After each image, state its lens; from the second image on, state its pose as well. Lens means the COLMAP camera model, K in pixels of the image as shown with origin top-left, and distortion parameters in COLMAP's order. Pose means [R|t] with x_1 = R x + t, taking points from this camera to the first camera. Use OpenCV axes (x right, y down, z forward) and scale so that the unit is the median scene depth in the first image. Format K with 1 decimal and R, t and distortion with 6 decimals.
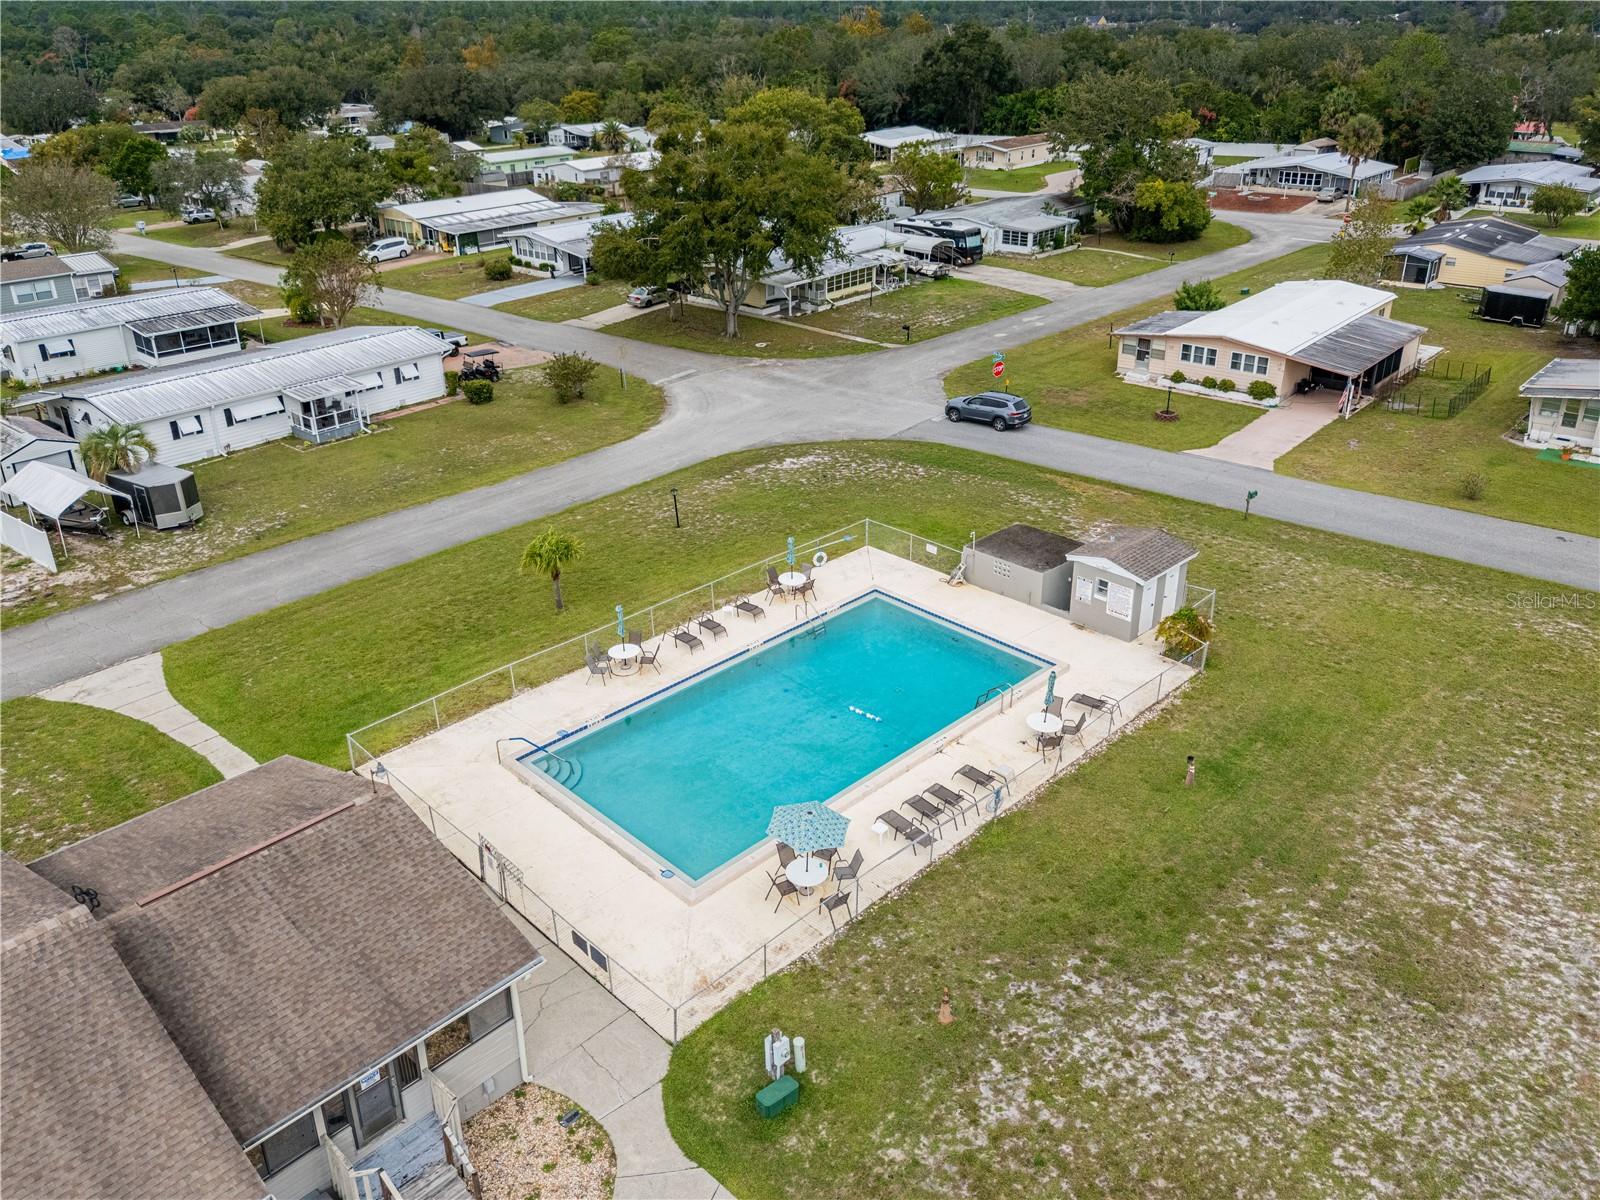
lens RADIAL K [[1229.6, 0, 800.0], [0, 1229.6, 600.0], [0, 0, 1]] dist [0.097818, -0.097109]
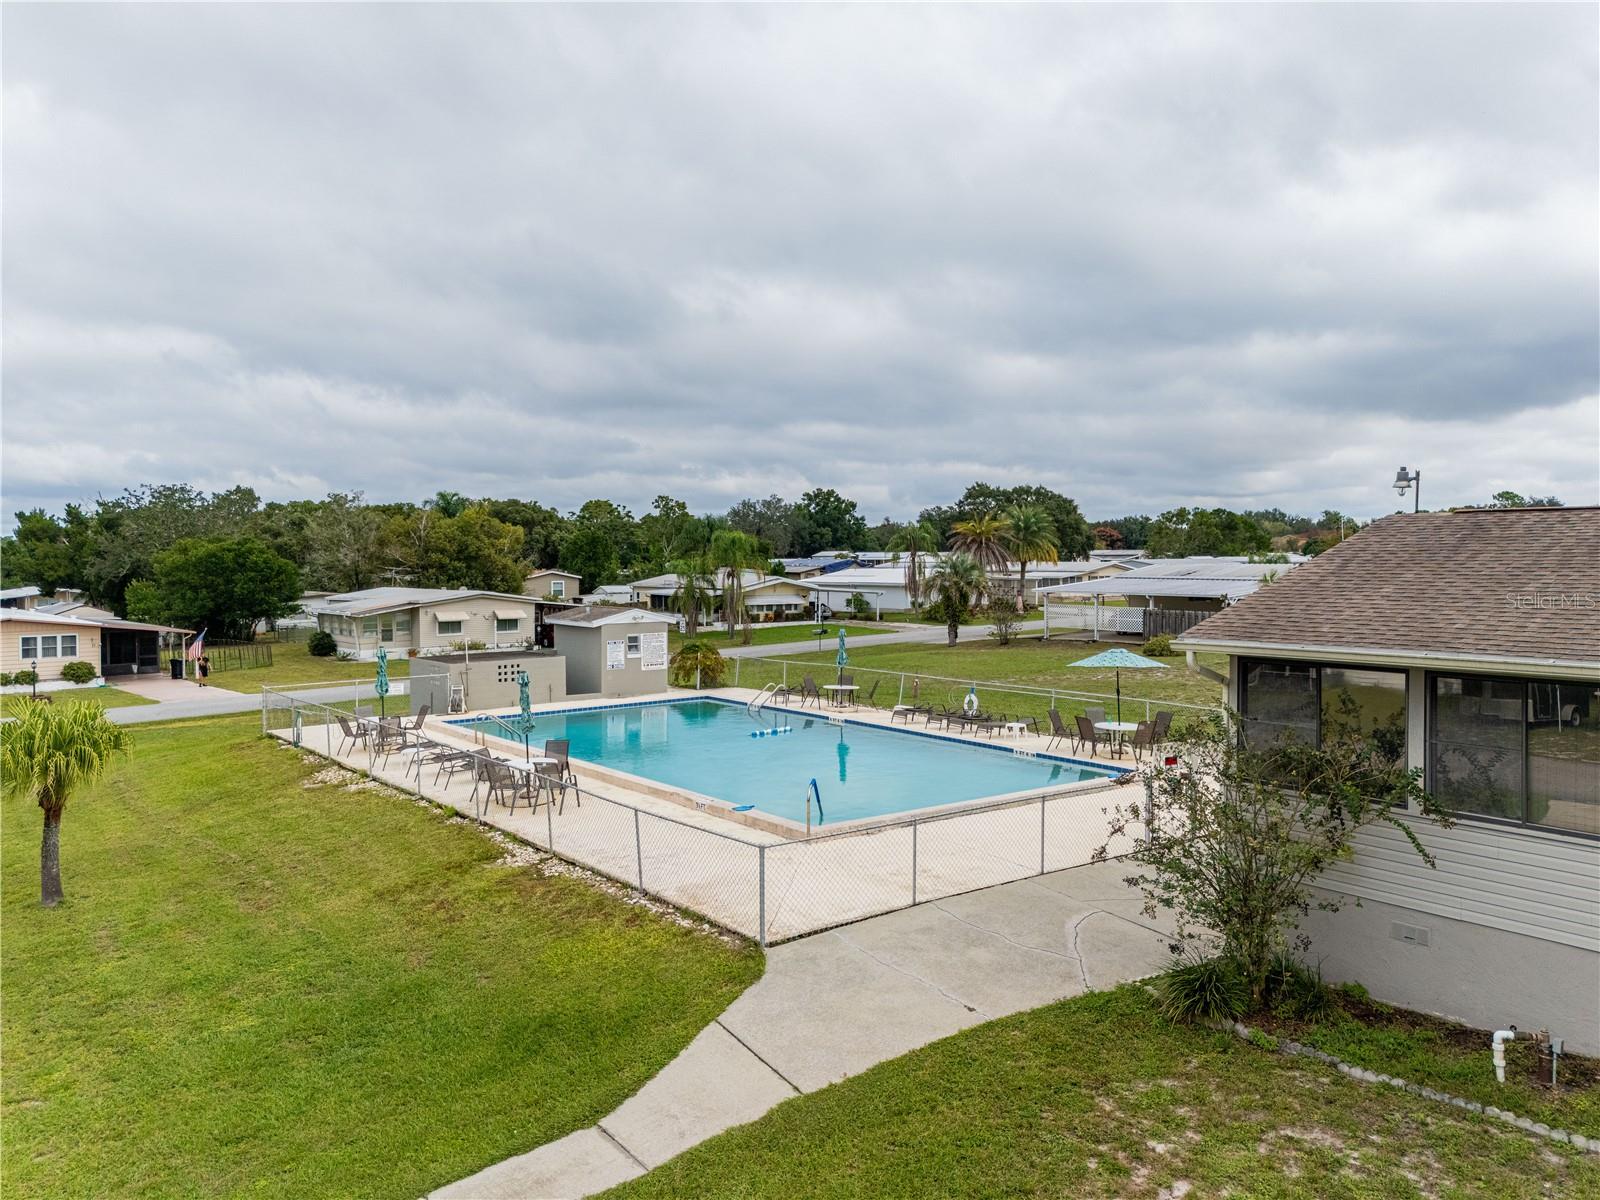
lens RADIAL K [[1210.3, 0, 804.9], [0, 1210.3, 566.3], [0, 0, 1]] dist [0.029597, -0.004609]
pose [[0.103812, 0.012698, 0.994516, -0.838609], [0.438197, 0.897058, -0.057194, 0.057987], [-0.892864, 0.441731, 0.087561, 0.991844]]
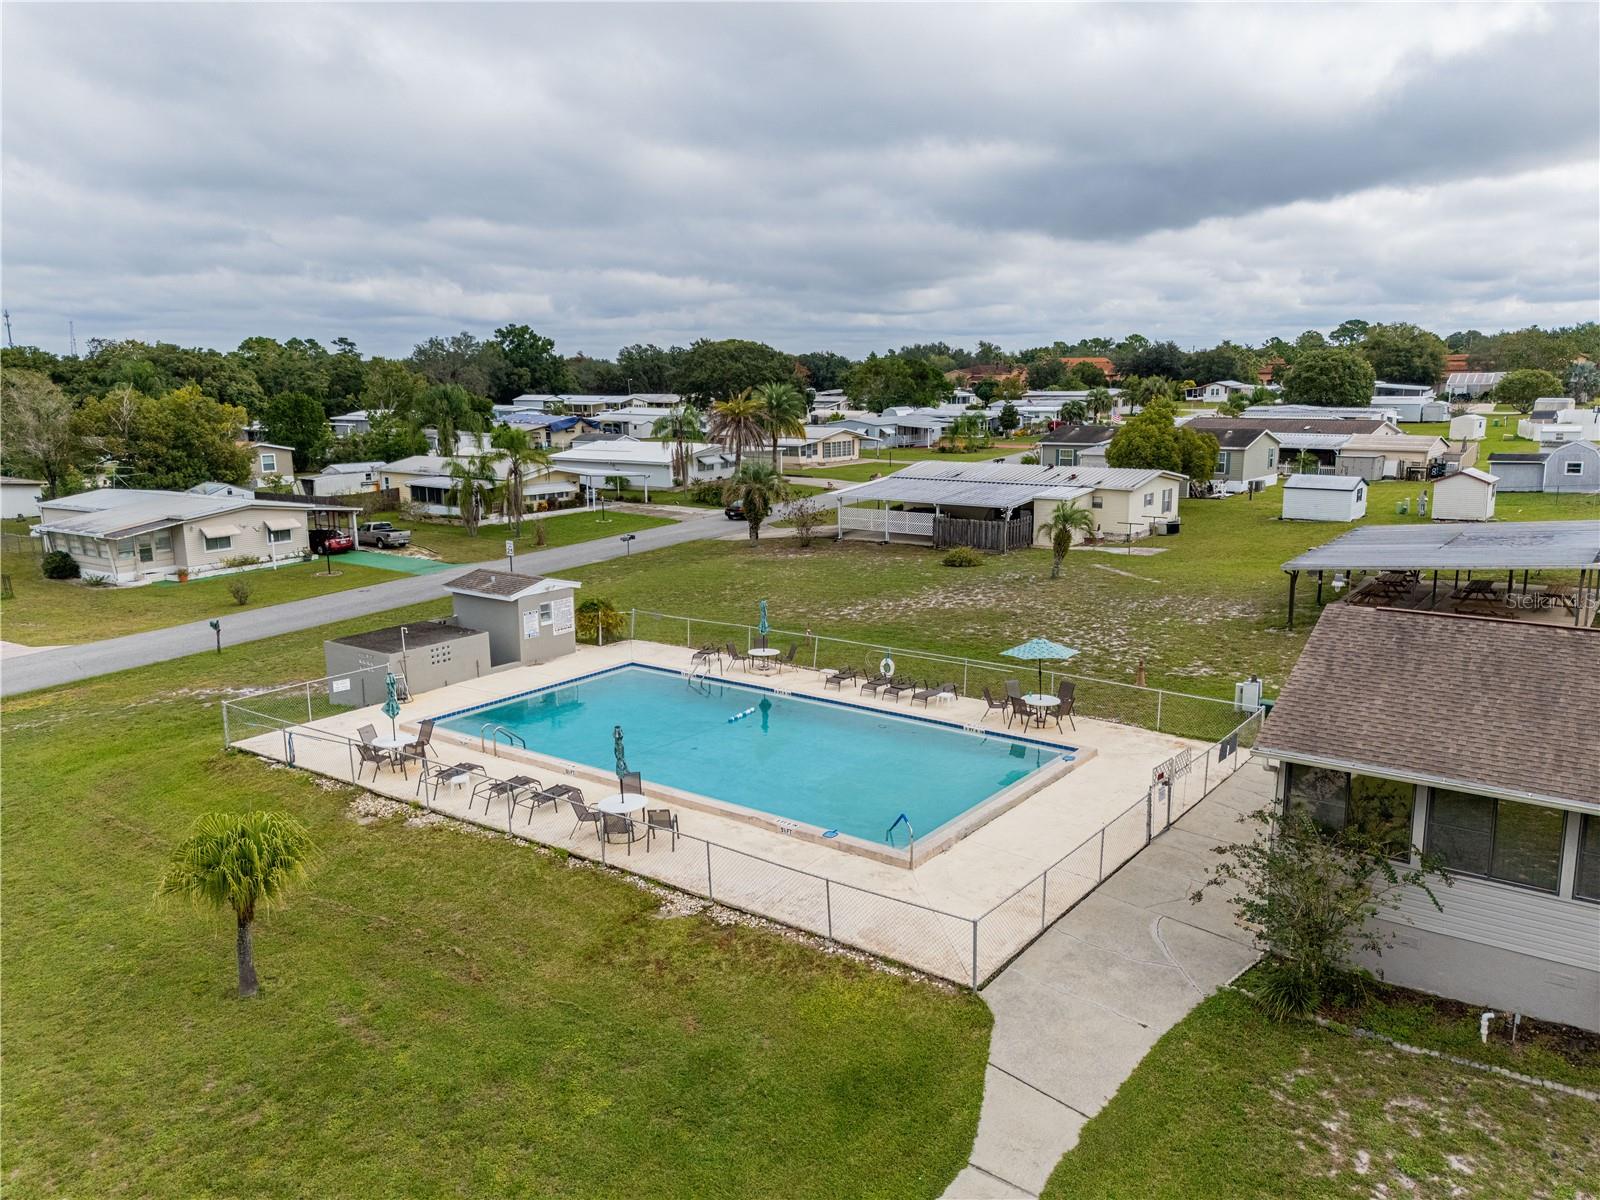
lens RADIAL K [[1229.6, 0, 800.0], [0, 1229.6, 600.0], [0, 0, 1]] dist [0.097818, -0.097109]
pose [[-0.170315, -0.165354, 0.971417, -0.948759], [0.443346, 0.867547, 0.225403, -0.192910], [-0.880021, 0.469063, -0.074447, 1.136187]]
